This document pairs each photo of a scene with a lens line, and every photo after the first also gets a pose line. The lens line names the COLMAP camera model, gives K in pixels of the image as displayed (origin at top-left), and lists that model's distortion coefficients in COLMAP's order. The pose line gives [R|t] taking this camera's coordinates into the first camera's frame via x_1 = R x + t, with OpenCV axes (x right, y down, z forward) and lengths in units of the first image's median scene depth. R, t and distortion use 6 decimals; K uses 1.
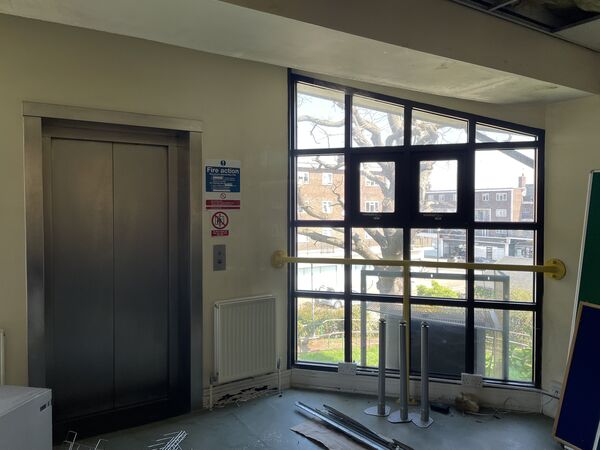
lens RADIAL K [[457.3, 0, 300.7], [0, 457.3, 221.8], [0, 0, 1]] dist [0.066316, -0.022842]
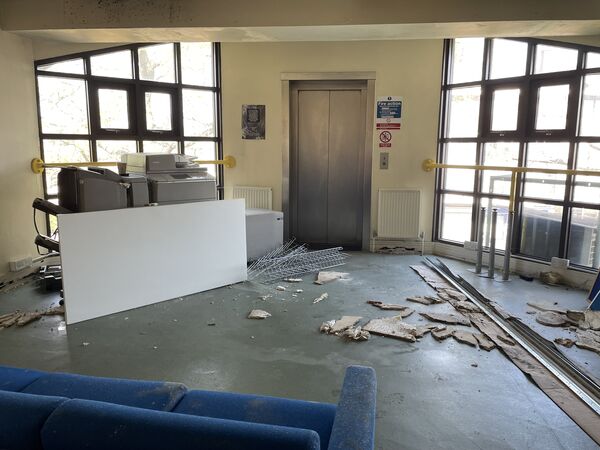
lens RADIAL K [[457.3, 0, 300.5], [0, 457.3, 225.0], [0, 0, 1]] dist [0.066316, -0.022842]
pose [[0.790381, 0.113718, -0.601968, 0.559375], [-0.023962, 0.987607, 0.155107, 0.056480], [0.612146, -0.108169, 0.783311, -0.426453]]
